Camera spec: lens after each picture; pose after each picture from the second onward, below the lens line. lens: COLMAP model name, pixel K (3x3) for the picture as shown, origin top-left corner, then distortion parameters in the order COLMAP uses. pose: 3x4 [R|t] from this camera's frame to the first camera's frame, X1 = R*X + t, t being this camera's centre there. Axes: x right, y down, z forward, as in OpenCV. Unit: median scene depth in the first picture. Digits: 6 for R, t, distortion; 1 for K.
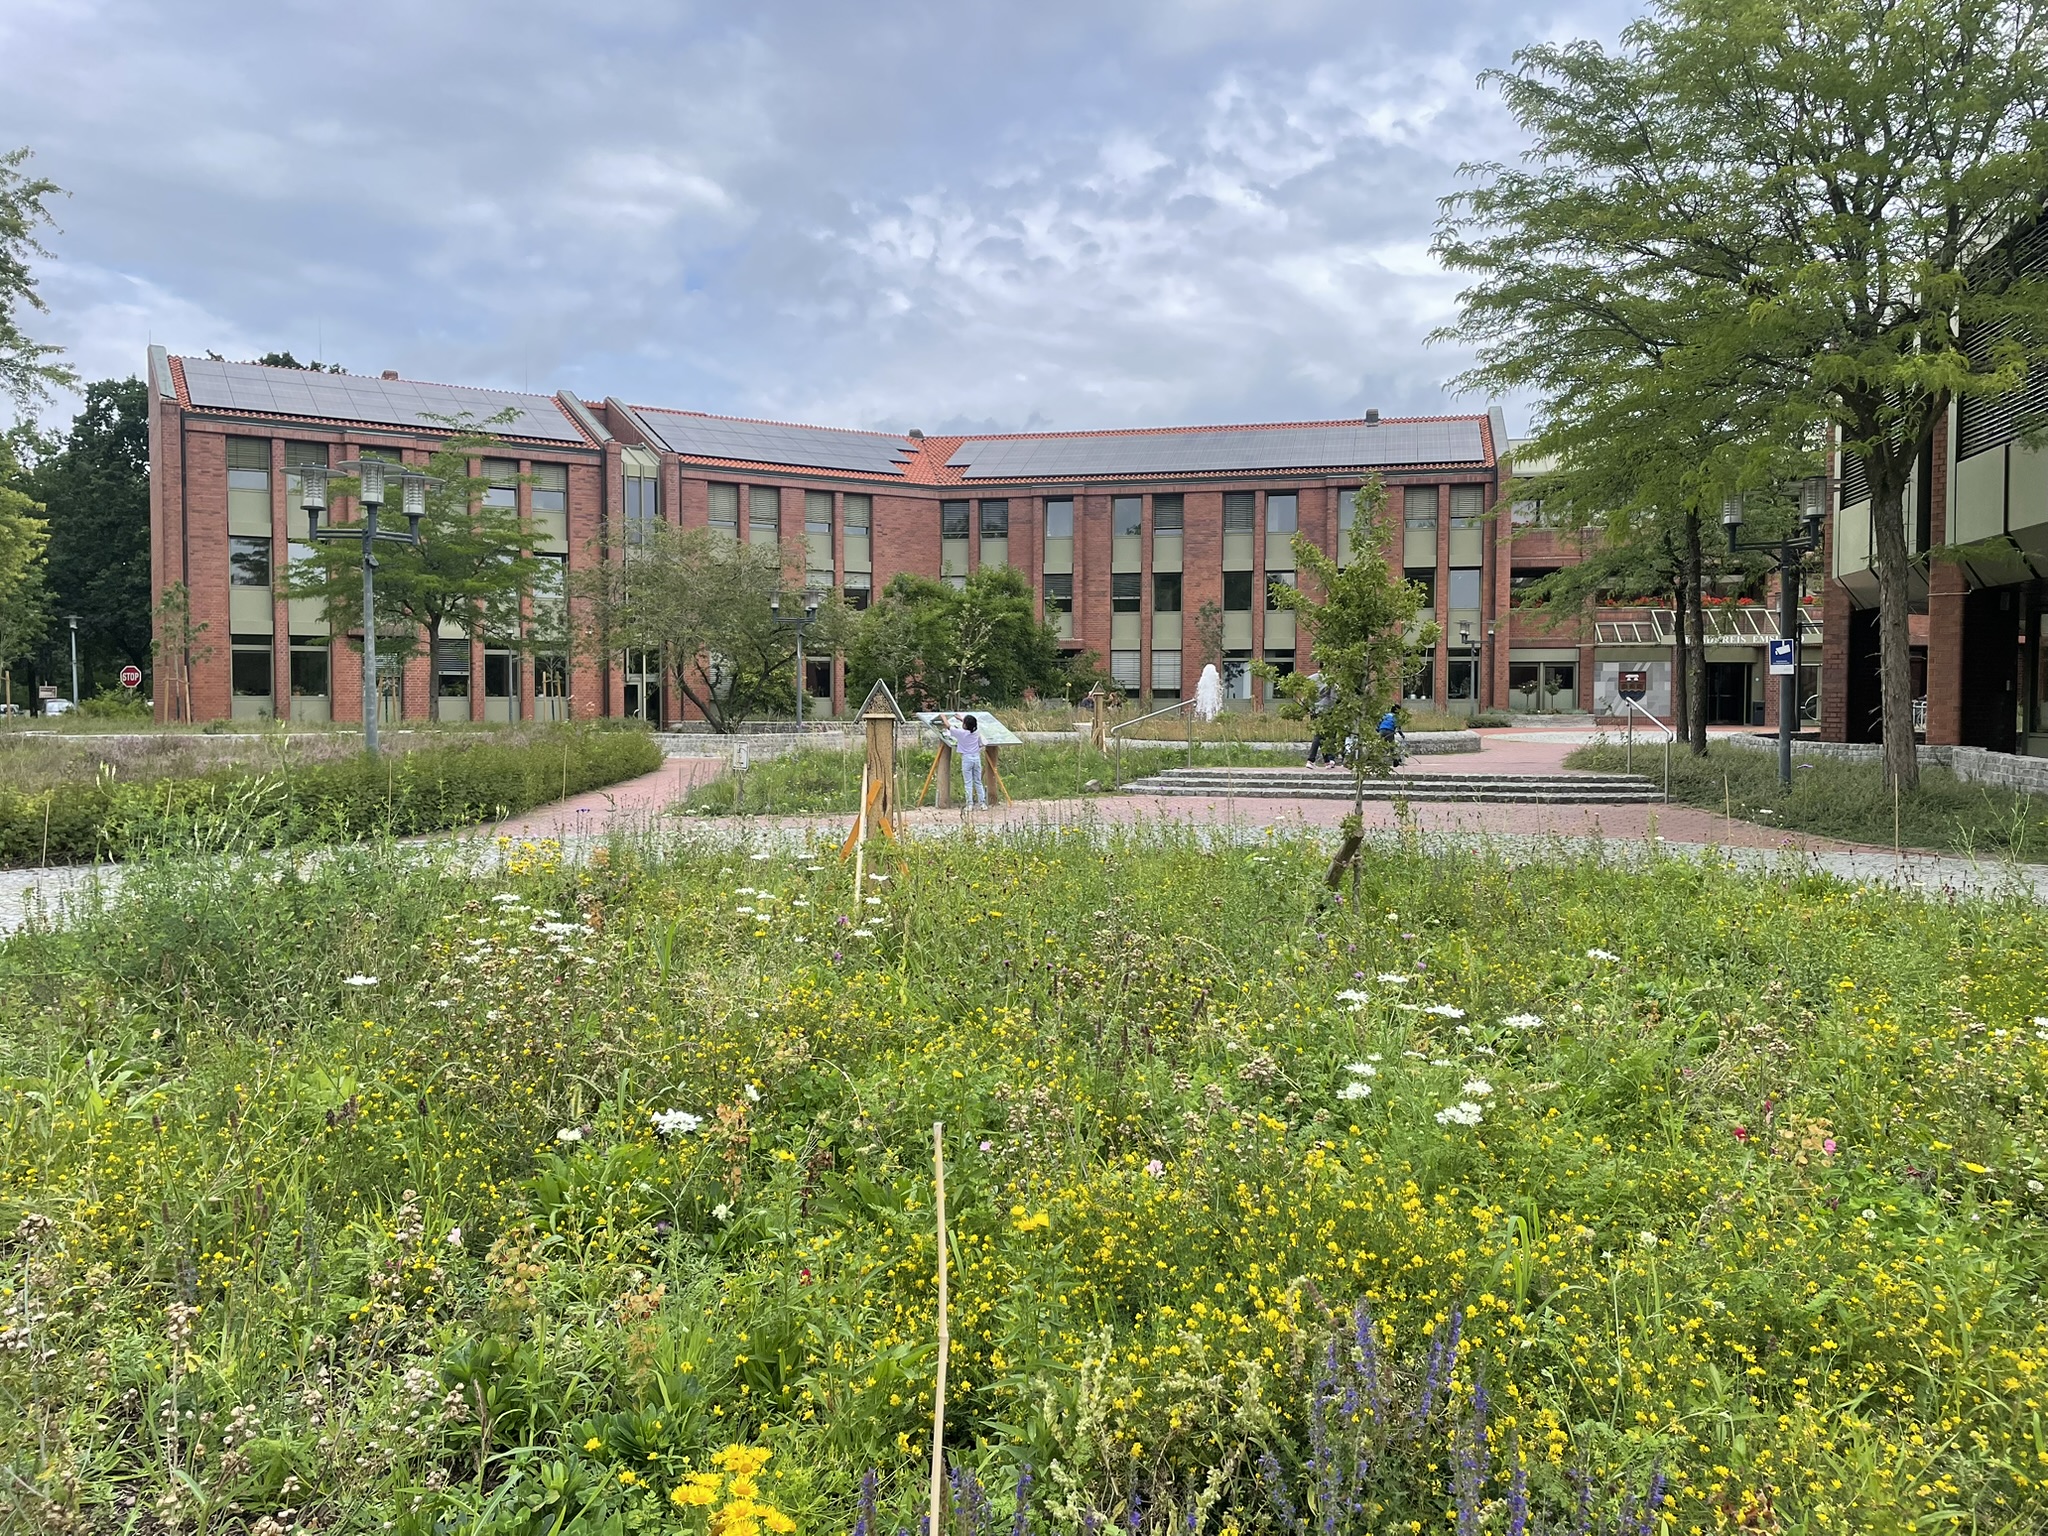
lens RADIAL K [[1554.6, 0, 1023.3], [0, 1554.6, 767.5], [0, 0, 1]] dist [0.001628, 0.000168]
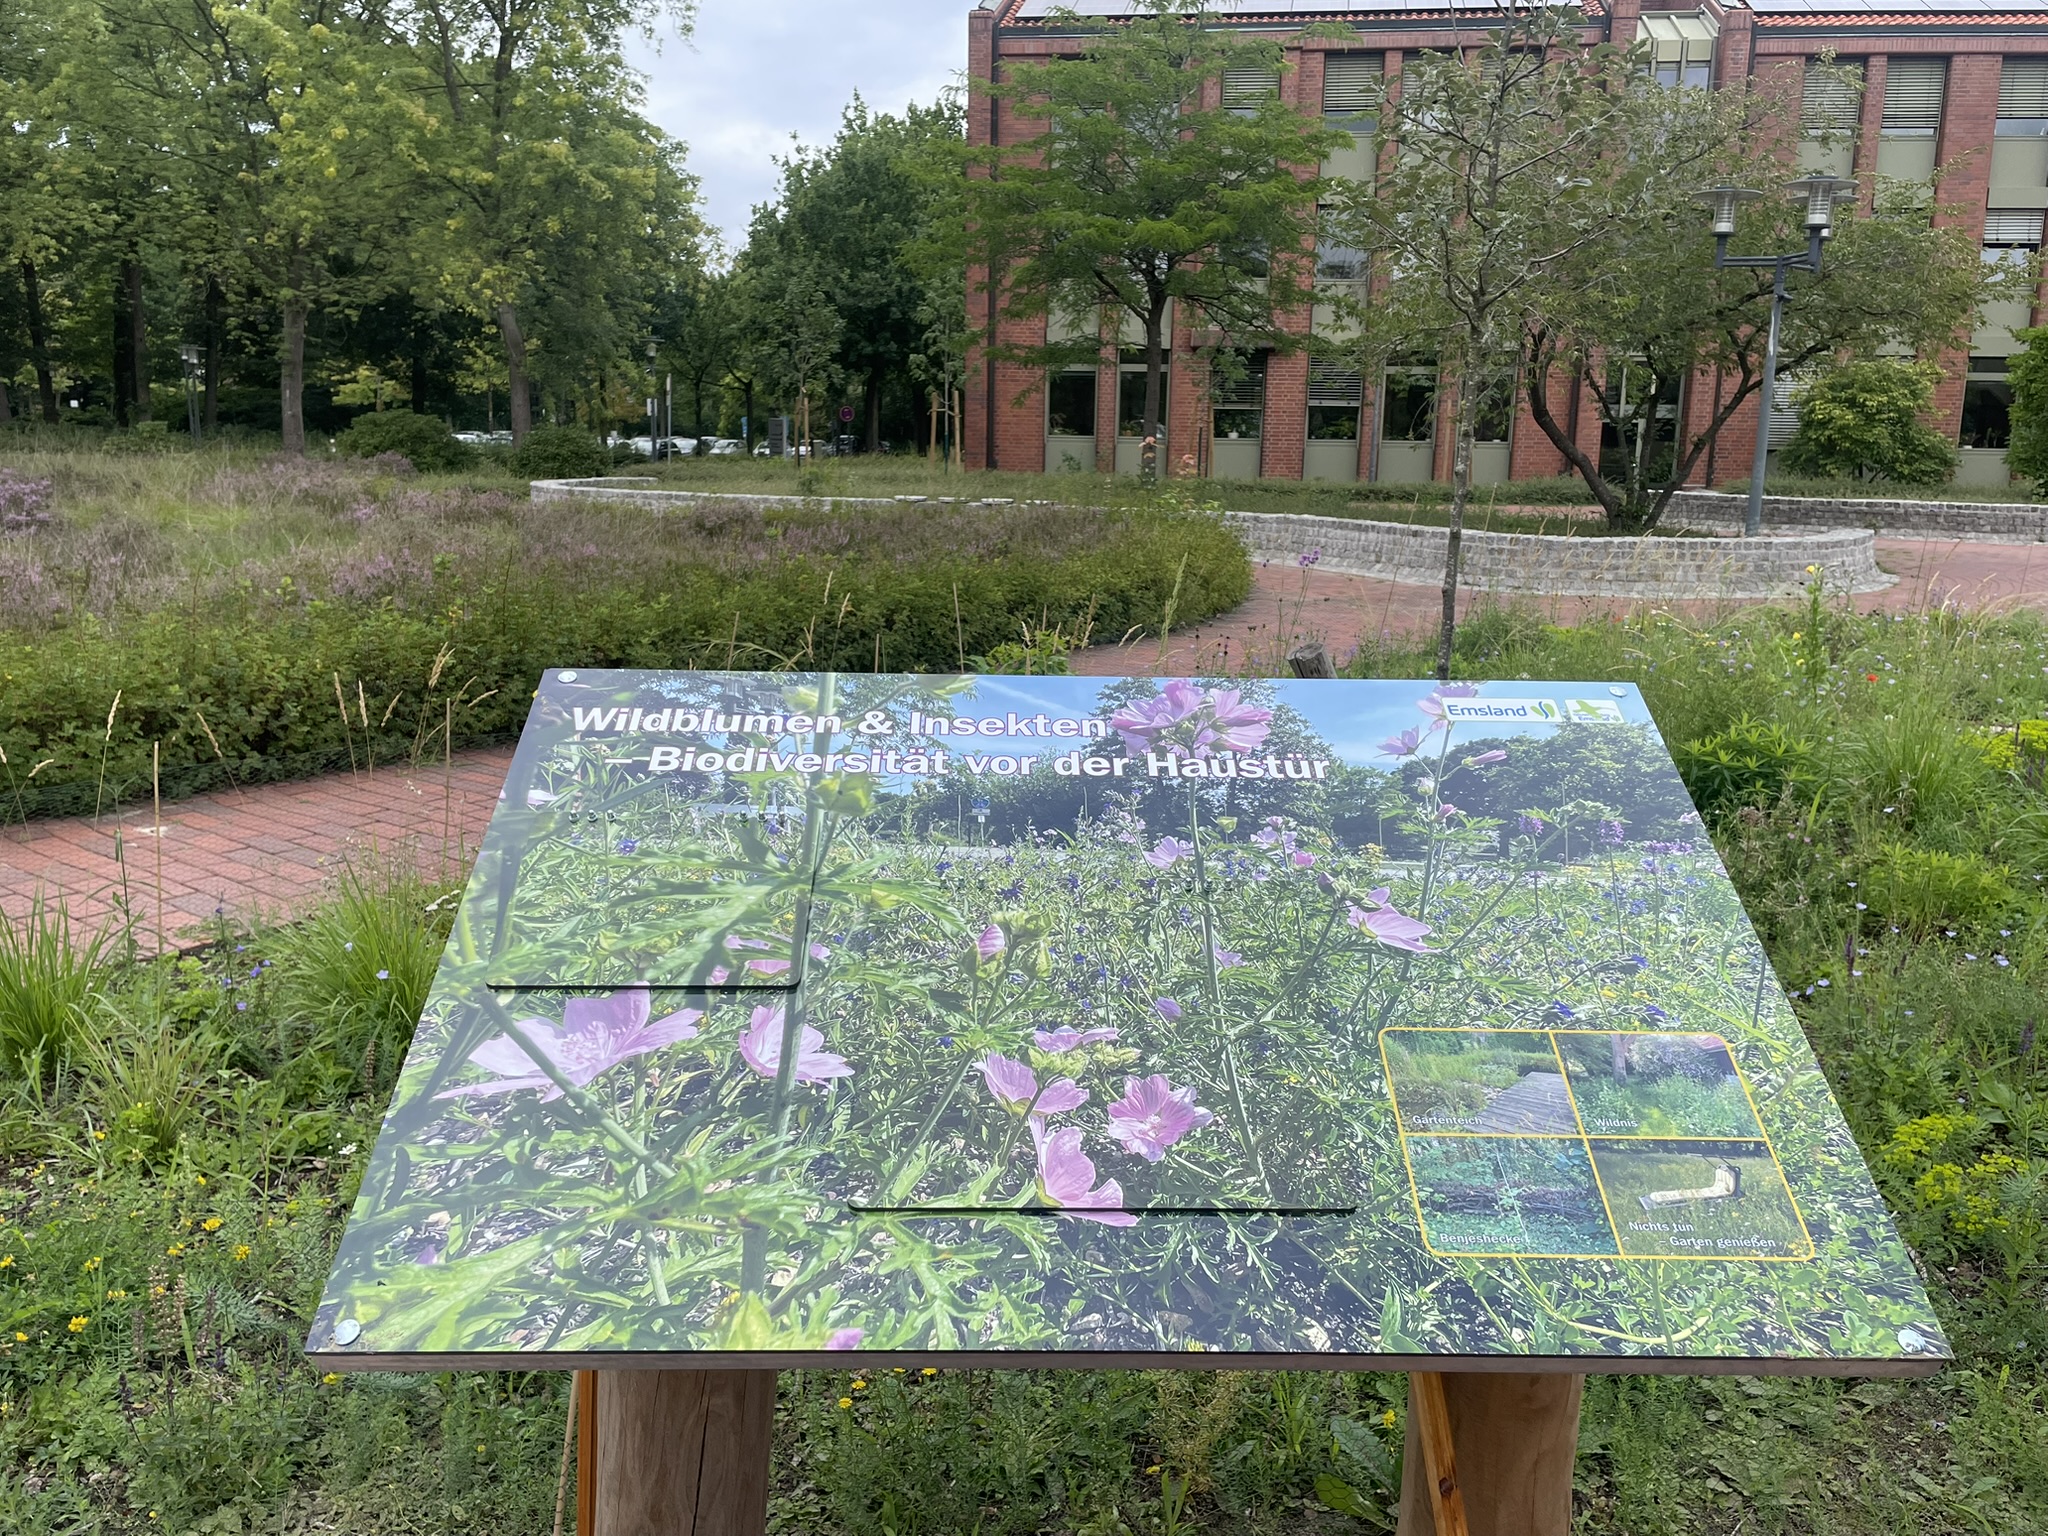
lens RADIAL K [[1709.4, 0, 1022.9], [0, 1709.4, 766.4], [0, 0, 1]] dist [-0.007638, -0.009467]
pose [[0.760898, 0.131477, -0.635411, 0.006810], [-0.040720, 0.987002, 0.155464, -0.016085], [0.647592, -0.092419, 0.756362, 0.353455]]
